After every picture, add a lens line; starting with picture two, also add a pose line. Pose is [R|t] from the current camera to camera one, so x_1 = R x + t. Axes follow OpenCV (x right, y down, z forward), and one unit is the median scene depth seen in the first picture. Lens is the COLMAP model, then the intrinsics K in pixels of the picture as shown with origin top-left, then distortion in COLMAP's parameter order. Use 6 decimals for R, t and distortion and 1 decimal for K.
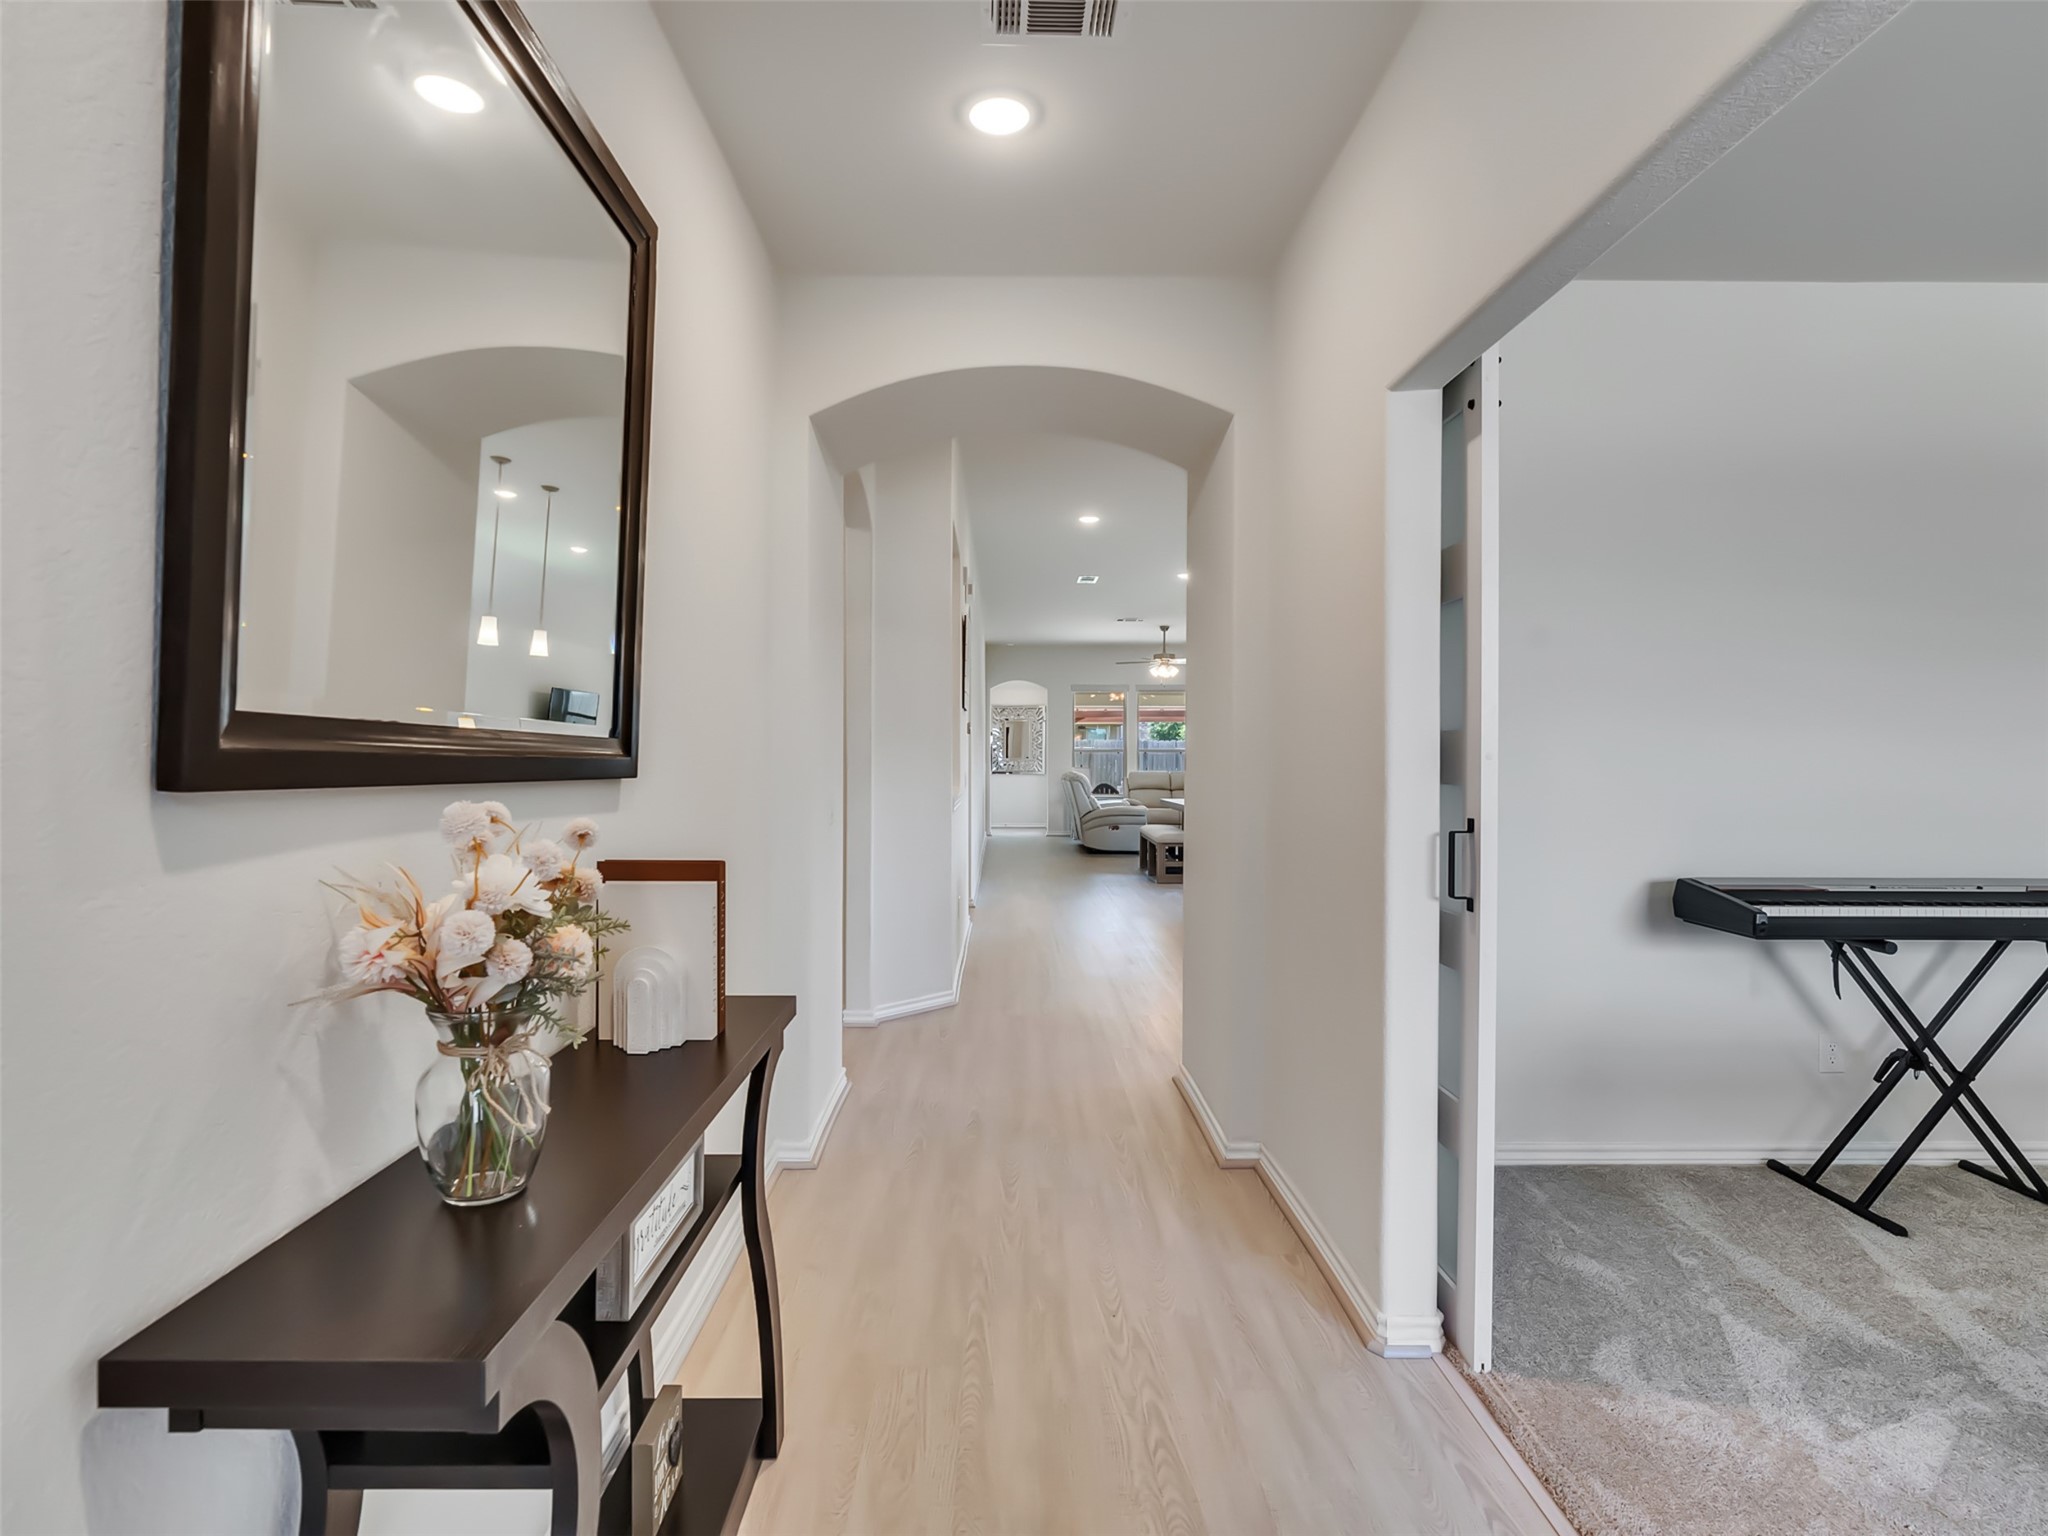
lens RADIAL K [[1052.5, 0, 1023.4], [0, 1052.5, 757.4], [0, 0, 1]] dist [-0.004570, 0.004247]
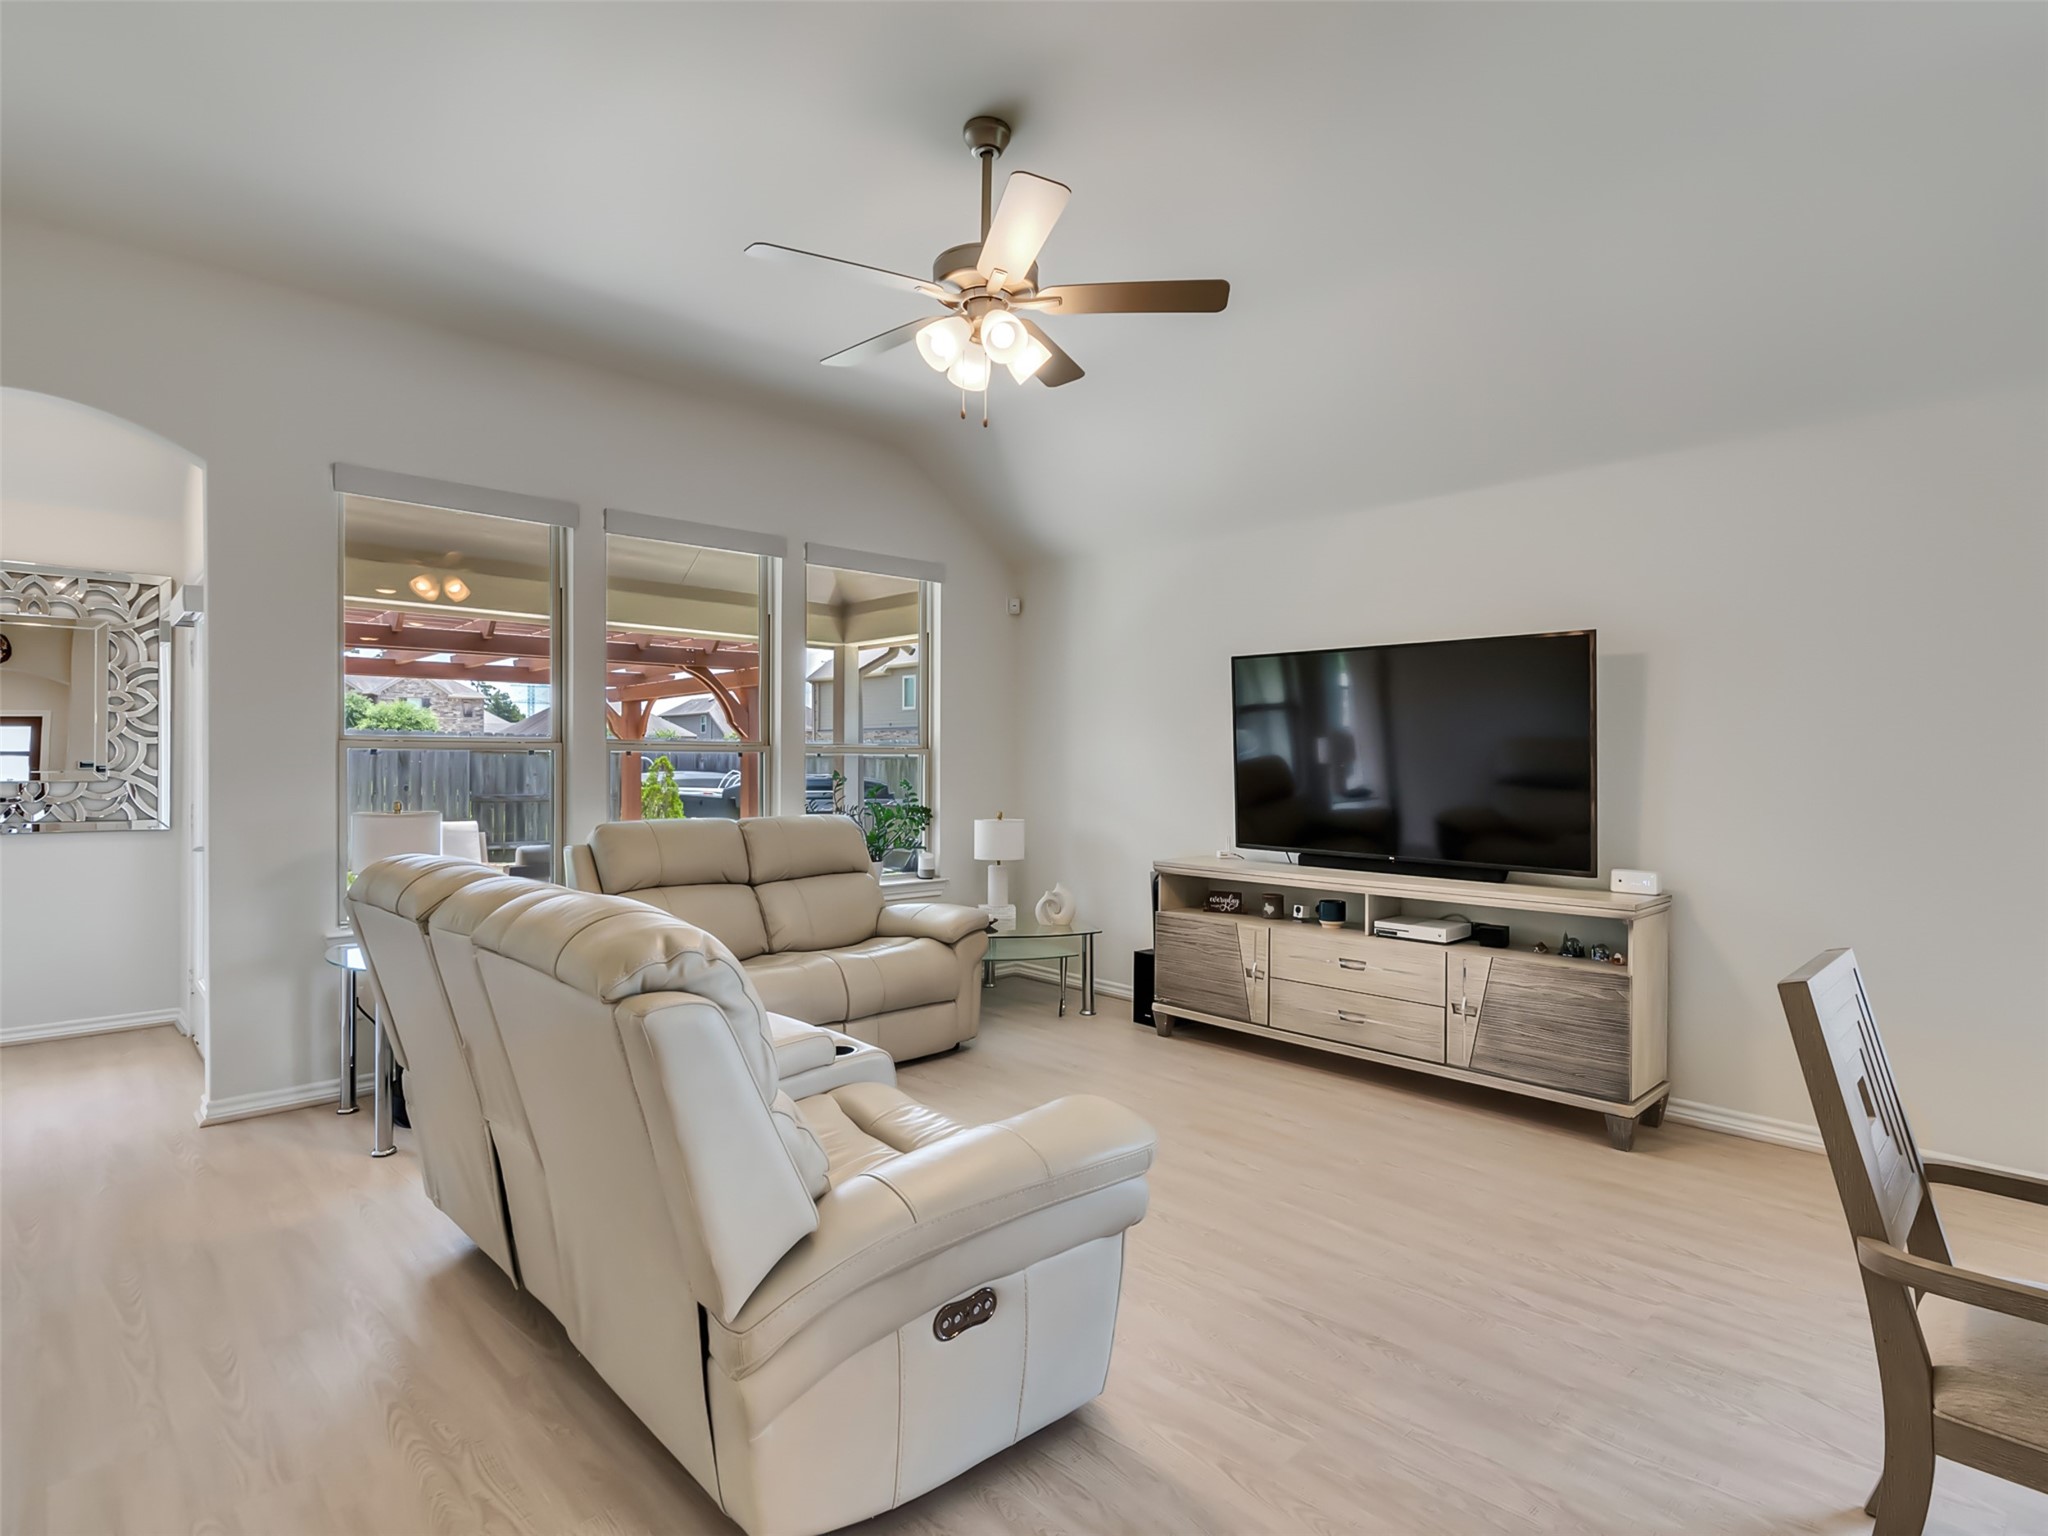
lens RADIAL K [[1052.5, 0, 1003.5], [0, 1052.5, 770.8], [0, 0, 1]] dist [-0.004570, 0.004247]
pose [[0.749509, -0.002906, 0.661988, 0.002304], [-0.003074, 0.999964, 0.007871, -0.001974], [-0.661987, -0.007935, 0.749473, 0.764343]]
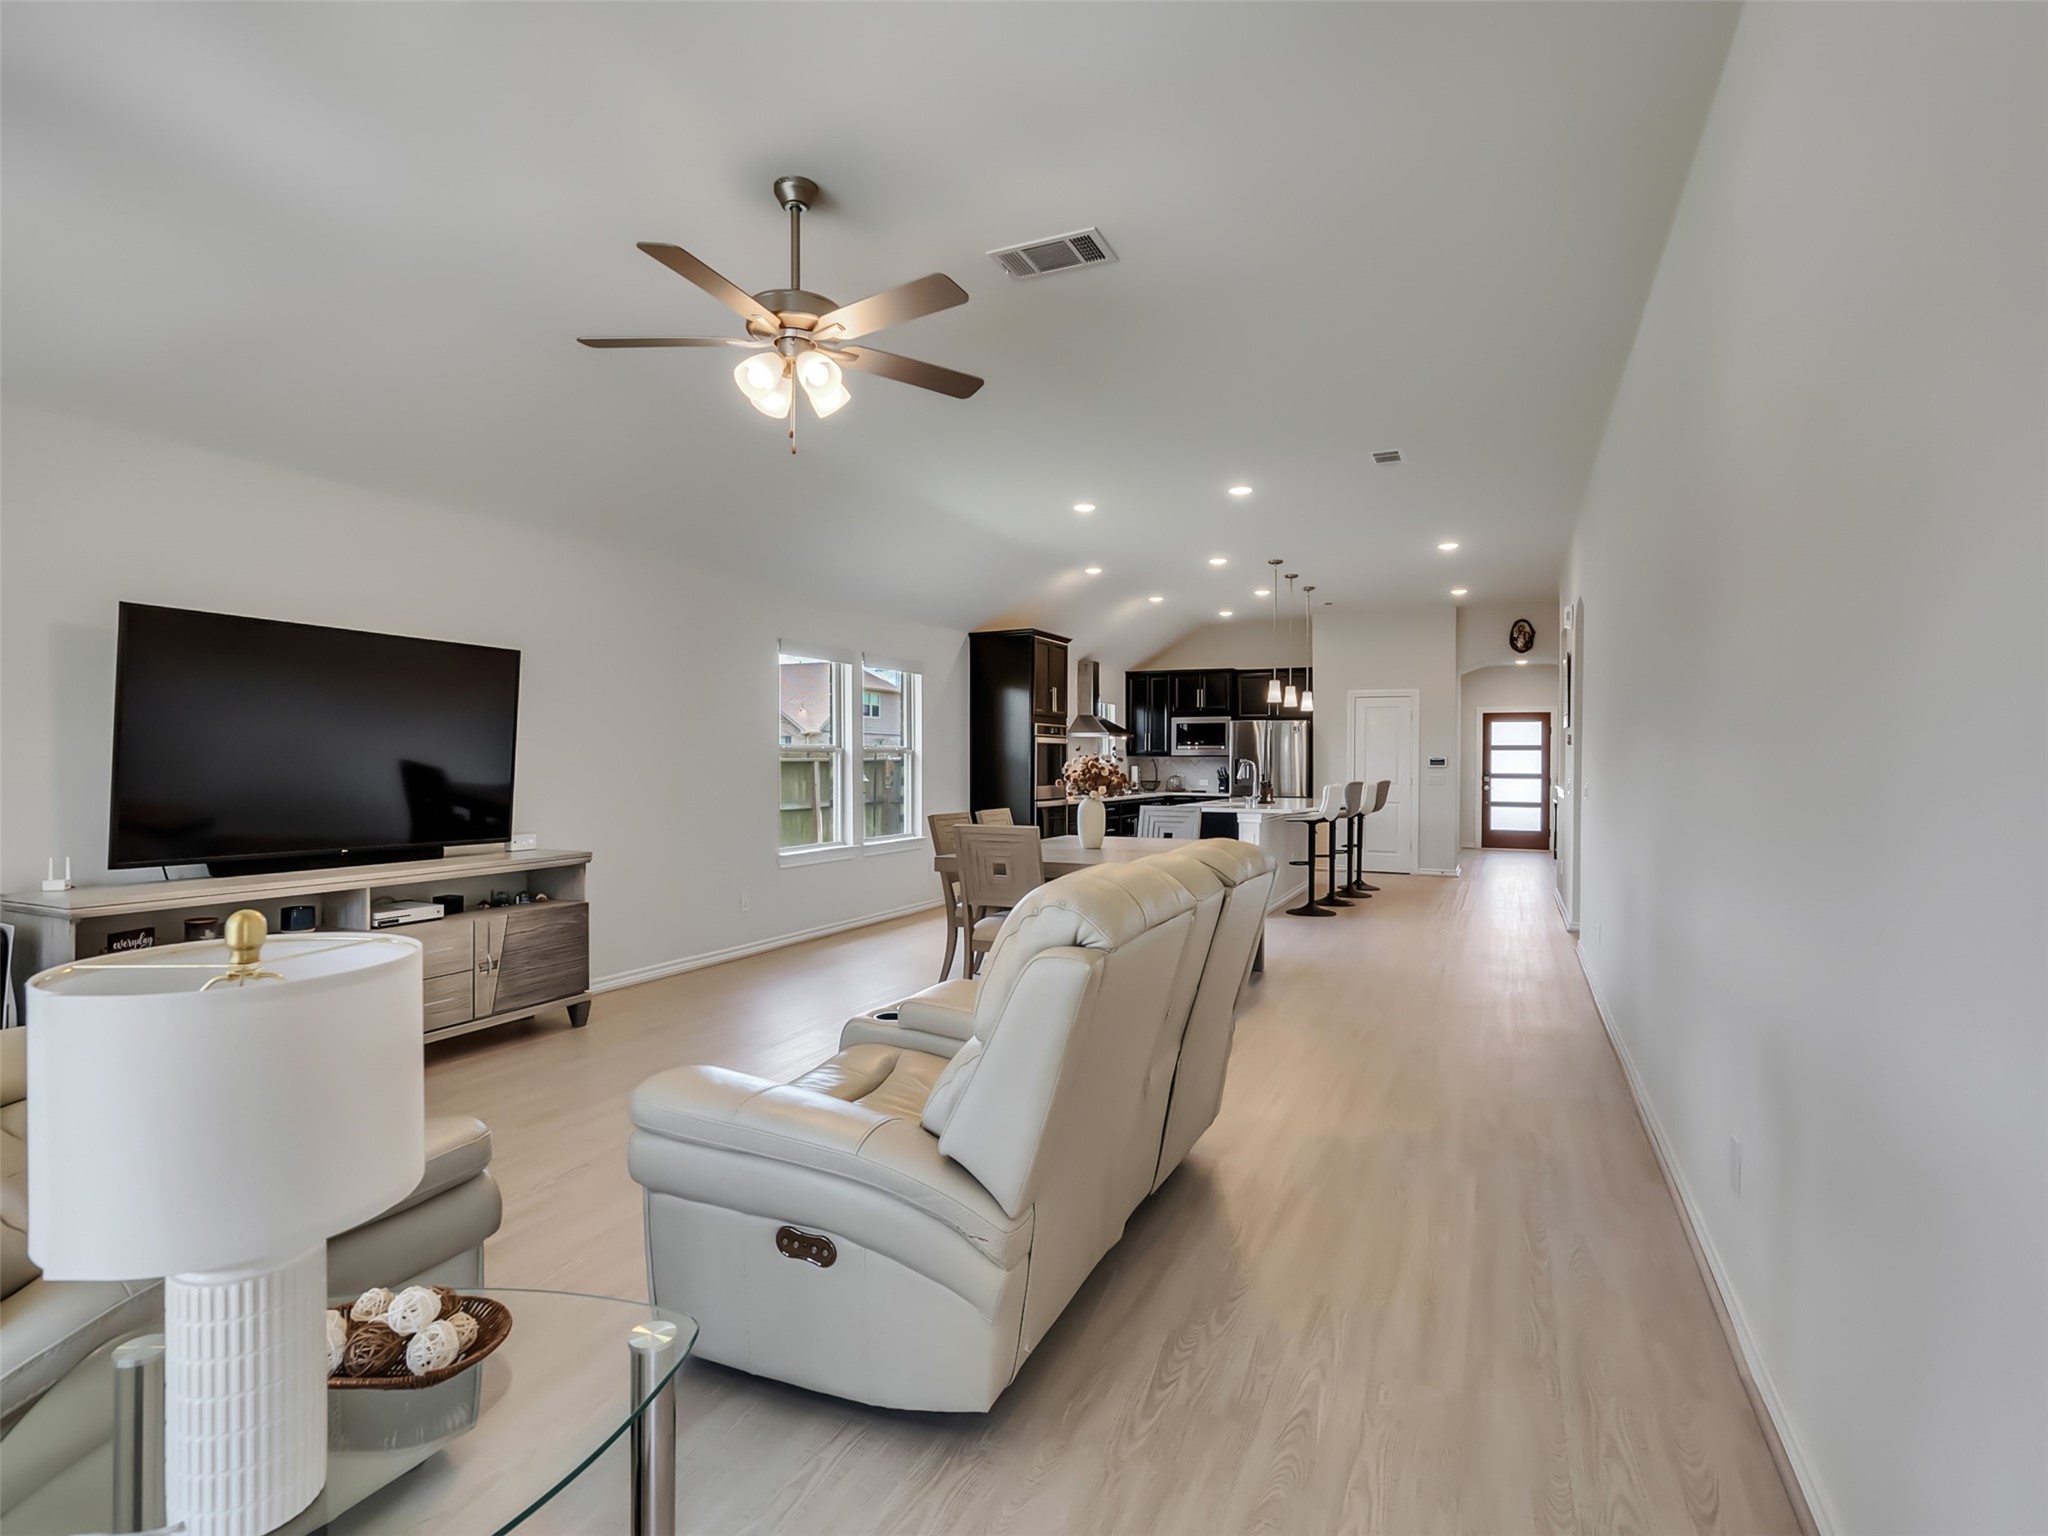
lens RADIAL K [[1052.5, 0, 1009.6], [0, 1052.5, 760.2], [0, 0, 1]] dist [-0.004570, 0.004247]
pose [[-0.895521, -0.007762, 0.444951, -0.007791], [-0.007892, 0.999968, 0.001559, -0.001816], [-0.444948, -0.002115, -0.895554, 1.074878]]
